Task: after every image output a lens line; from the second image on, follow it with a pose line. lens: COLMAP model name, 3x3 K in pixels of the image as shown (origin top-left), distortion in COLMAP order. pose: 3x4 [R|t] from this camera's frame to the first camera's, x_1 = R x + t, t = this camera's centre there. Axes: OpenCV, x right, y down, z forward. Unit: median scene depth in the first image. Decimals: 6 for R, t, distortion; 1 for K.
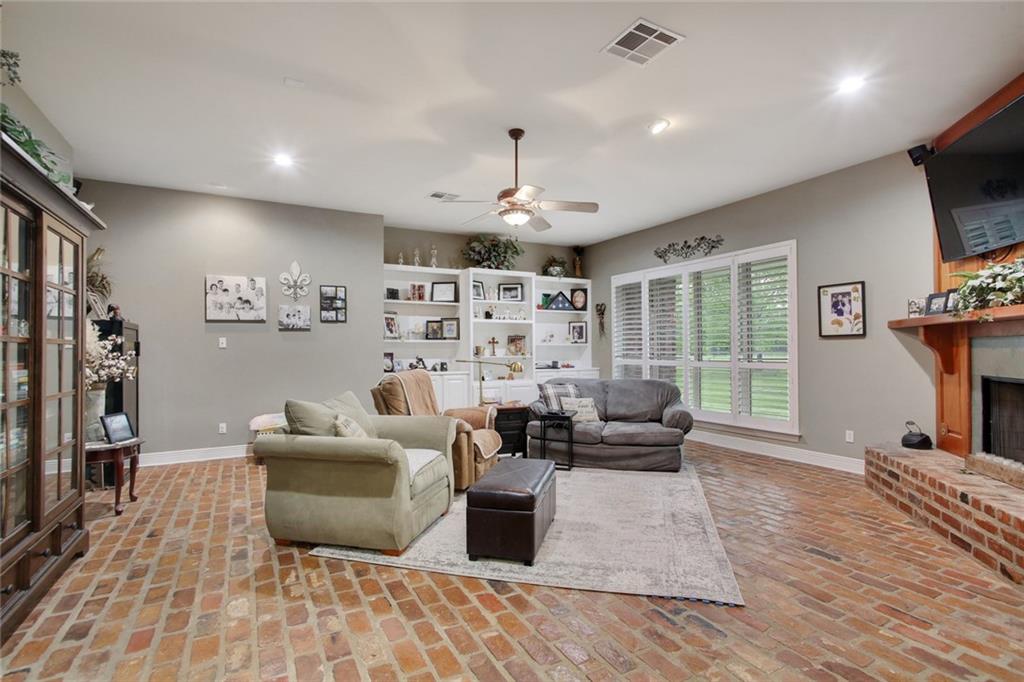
lens RADIAL K [[492.9, 0, 510.4], [0, 492.9, 344.4], [0, 0, 1]] dist [-0.018338, 0.007042]
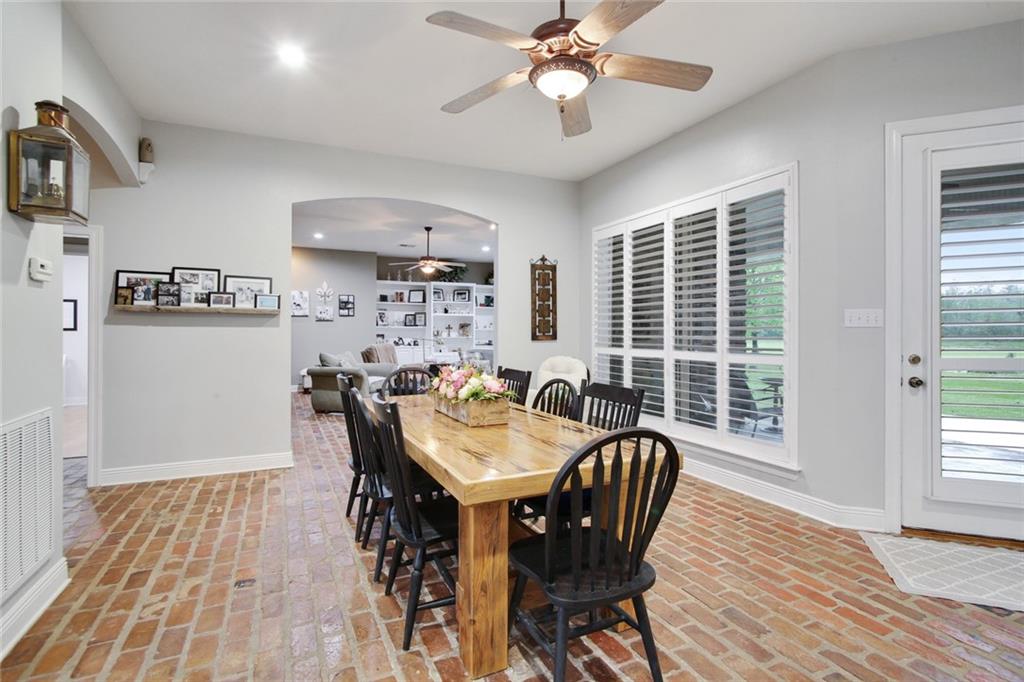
lens RADIAL K [[492.9, 0, 509.2], [0, 492.9, 330.9], [0, 0, 1]] dist [-0.018338, 0.007042]
pose [[0.998256, 0.005734, -0.058755, 0.376890], [-0.005477, 0.999975, 0.004536, -0.005255], [0.058780, -0.004206, 0.998262, -0.833706]]
